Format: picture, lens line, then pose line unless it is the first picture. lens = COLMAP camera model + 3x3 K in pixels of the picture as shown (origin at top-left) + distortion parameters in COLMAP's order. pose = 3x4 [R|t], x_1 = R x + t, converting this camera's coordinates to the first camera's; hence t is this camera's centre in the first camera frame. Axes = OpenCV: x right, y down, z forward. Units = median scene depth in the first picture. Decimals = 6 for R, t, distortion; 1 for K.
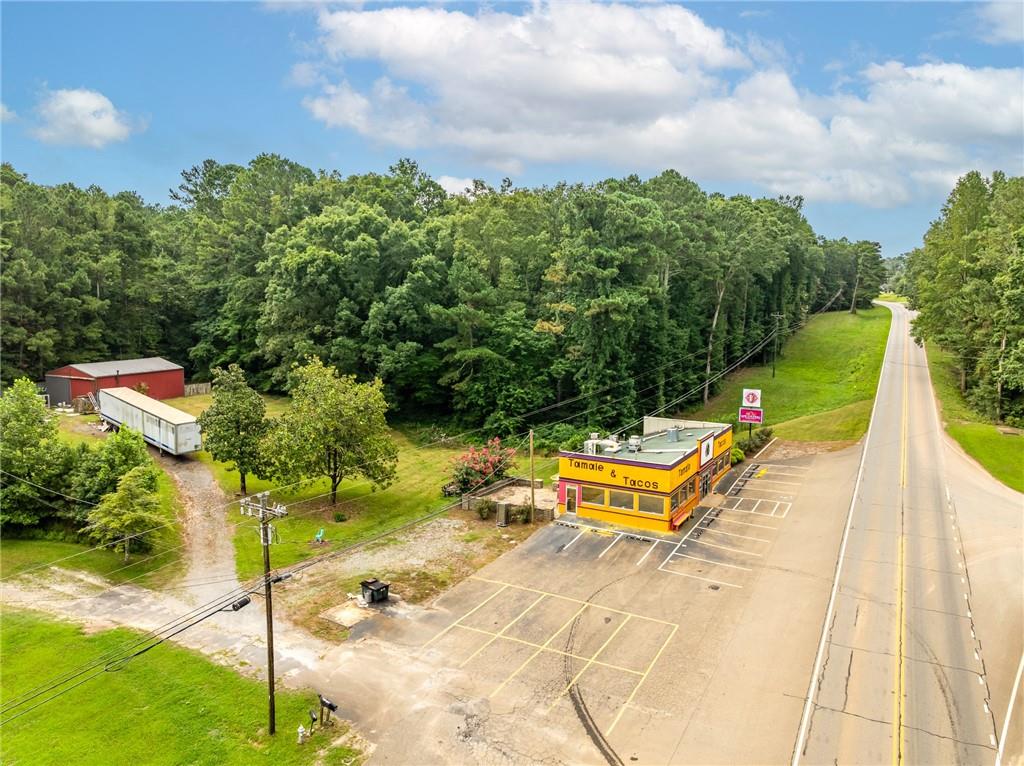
lens RADIAL K [[717.5, 0, 518.3], [0, 717.5, 382.8], [0, 0, 1]] dist [-0.032118, -0.004794]
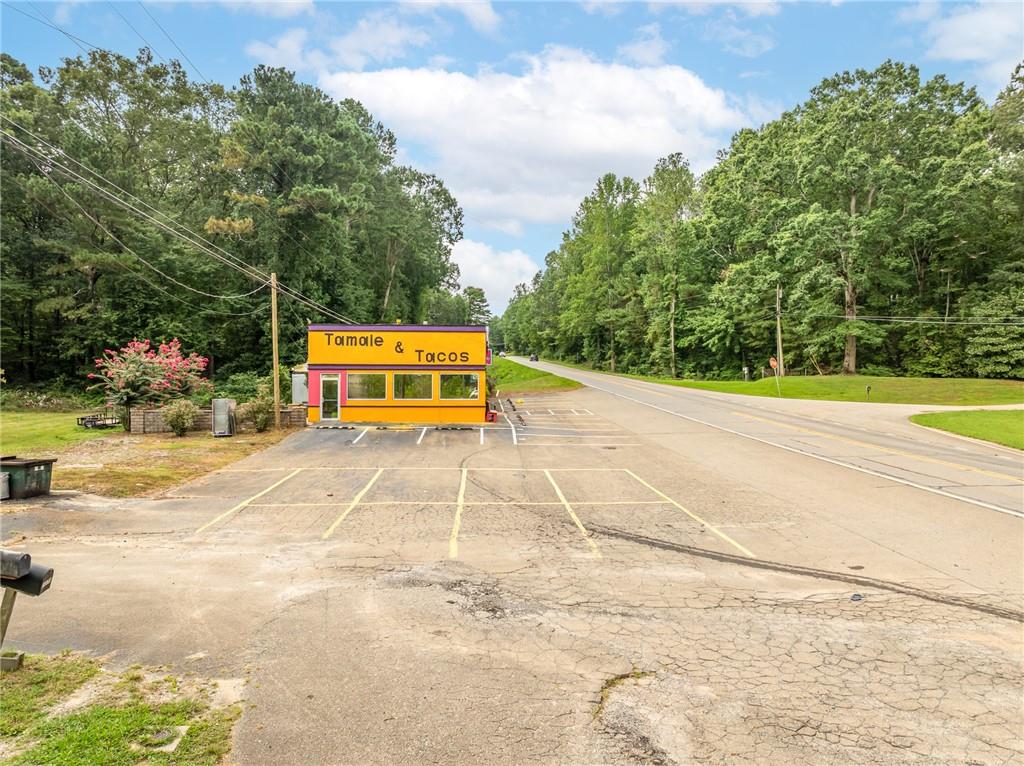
lens RADIAL K [[717.5, 0, 518.3], [0, 717.5, 382.8], [0, 0, 1]] dist [-0.032118, -0.004794]
pose [[0.840374, -0.002069, 0.542003, -0.134650], [0.066641, 0.992800, -0.099536, 0.227839], [-0.537895, 0.119767, 0.834461, 0.371972]]
